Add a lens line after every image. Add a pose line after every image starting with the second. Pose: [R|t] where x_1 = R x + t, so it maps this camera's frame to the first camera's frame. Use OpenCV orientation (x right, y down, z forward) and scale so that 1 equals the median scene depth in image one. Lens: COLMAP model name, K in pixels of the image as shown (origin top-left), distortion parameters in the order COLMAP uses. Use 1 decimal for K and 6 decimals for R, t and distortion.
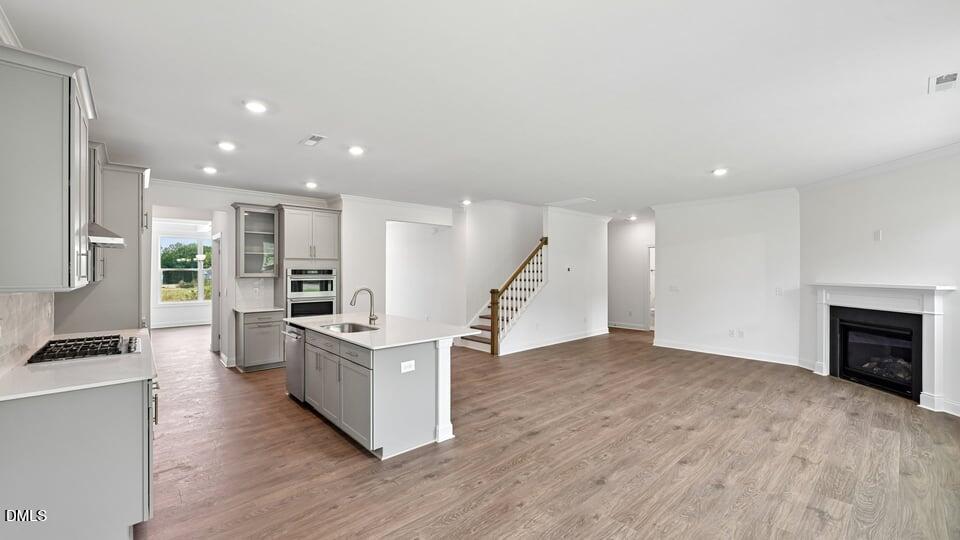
lens RADIAL K [[384.2, 0, 479.9], [0, 384.2, 270.5], [0, 0, 1]] dist [-0.000316, -0.000179]
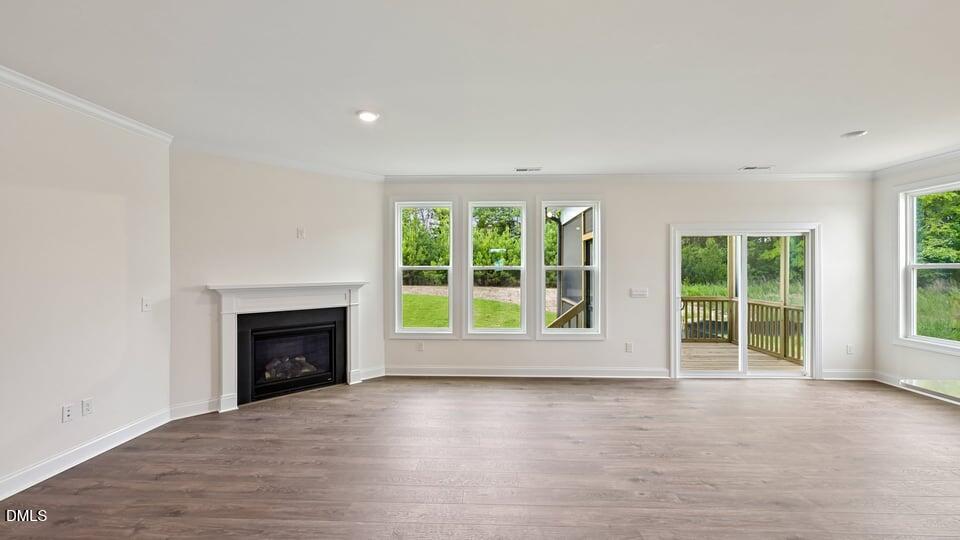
lens RADIAL K [[384.2, 0, 475.7], [0, 384.2, 269.9], [0, 0, 1]] dist [-0.000316, -0.000179]
pose [[-0.716862, 0.000406, 0.697215, 0.038033], [-0.001507, 0.999997, -0.002132, 0.003204], [-0.697213, -0.002579, -0.716859, 1.279508]]
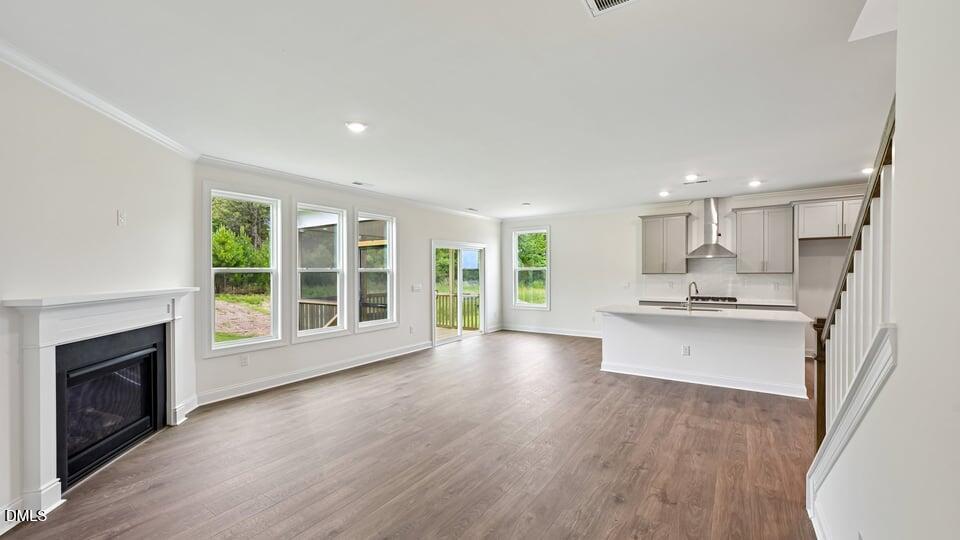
lens RADIAL K [[384.2, 0, 476.9], [0, 384.2, 273.1], [0, 0, 1]] dist [-0.000316, -0.000179]
pose [[-0.972005, 0.008202, -0.234817, 0.549208], [0.008132, 0.999966, 0.001268, 0.006327], [0.234819, -0.000677, -0.972039, 1.642085]]
